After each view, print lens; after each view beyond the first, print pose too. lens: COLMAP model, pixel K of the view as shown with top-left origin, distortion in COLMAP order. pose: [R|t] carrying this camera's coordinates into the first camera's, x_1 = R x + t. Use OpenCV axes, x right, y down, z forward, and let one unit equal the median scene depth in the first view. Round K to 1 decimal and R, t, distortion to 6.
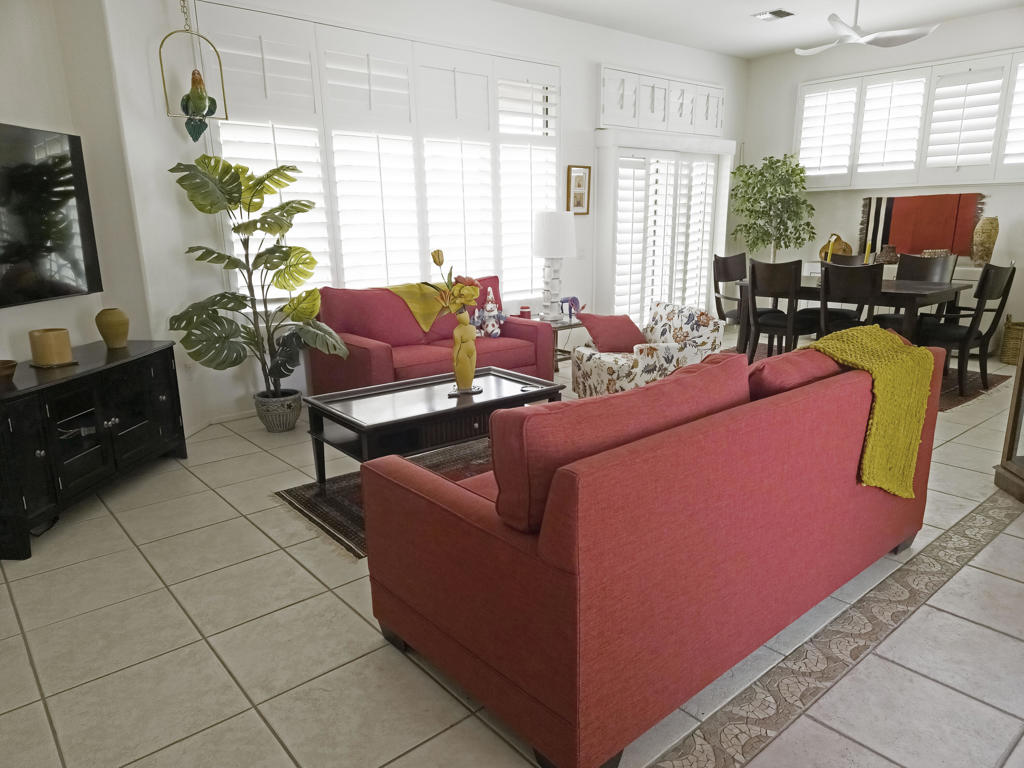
lens RADIAL K [[675.2, 0, 516.3], [0, 675.2, 385.0], [0, 0, 1]] dist [0.046535, -0.002423]
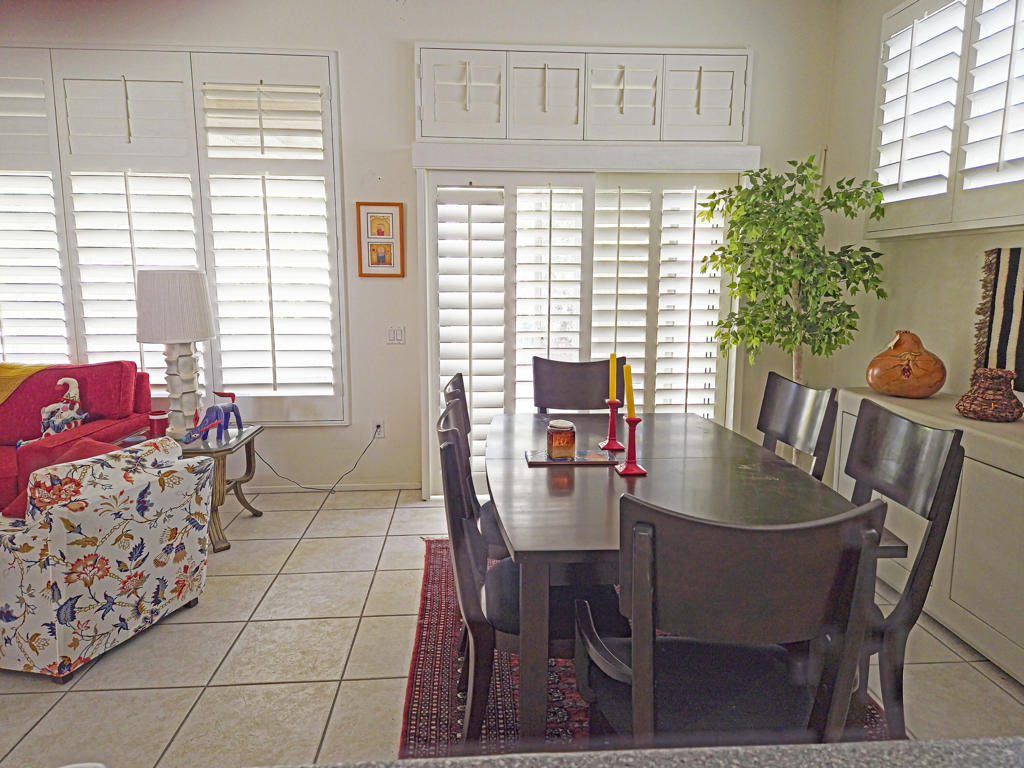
lens RADIAL K [[675.2, 0, 516.3], [0, 675.2, 385.0], [0, 0, 1]] dist [0.046535, -0.002423]
pose [[0.809260, 0.104193, -0.578137, 0.557722], [-0.155780, 0.986974, -0.040182, -0.140559], [0.566419, 0.122580, 0.814950, 0.545147]]
